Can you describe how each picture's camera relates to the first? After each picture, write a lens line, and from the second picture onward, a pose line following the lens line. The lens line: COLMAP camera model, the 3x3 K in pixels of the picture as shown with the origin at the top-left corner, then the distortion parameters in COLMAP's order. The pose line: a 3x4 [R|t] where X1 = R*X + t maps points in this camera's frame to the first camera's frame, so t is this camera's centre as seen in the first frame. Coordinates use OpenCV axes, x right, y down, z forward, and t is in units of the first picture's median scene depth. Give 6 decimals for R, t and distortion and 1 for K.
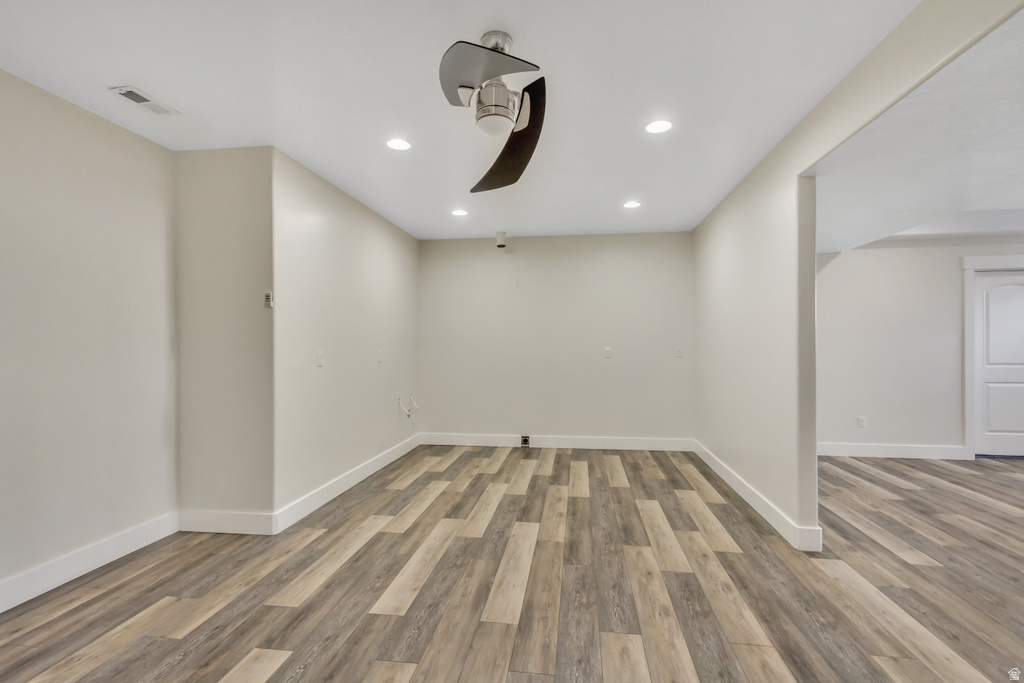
lens RADIAL K [[468.0, 0, 502.1], [0, 468.0, 343.9], [0, 0, 1]] dist [0.003714, -0.001071]
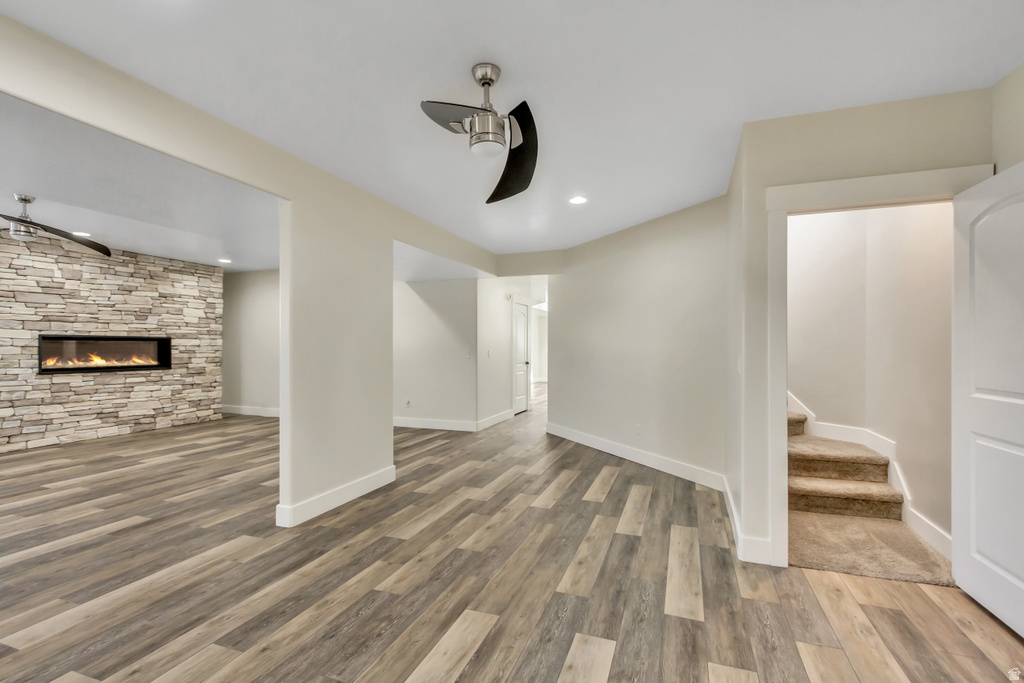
lens RADIAL K [[468.0, 0, 510.3], [0, 468.0, 345.6], [0, 0, 1]] dist [0.003714, -0.001071]
pose [[-0.981557, 0.002139, 0.191158, -0.274085], [0.000915, 0.999979, -0.006488, 0.003009], [-0.191167, -0.006194, -0.981538, 2.054498]]
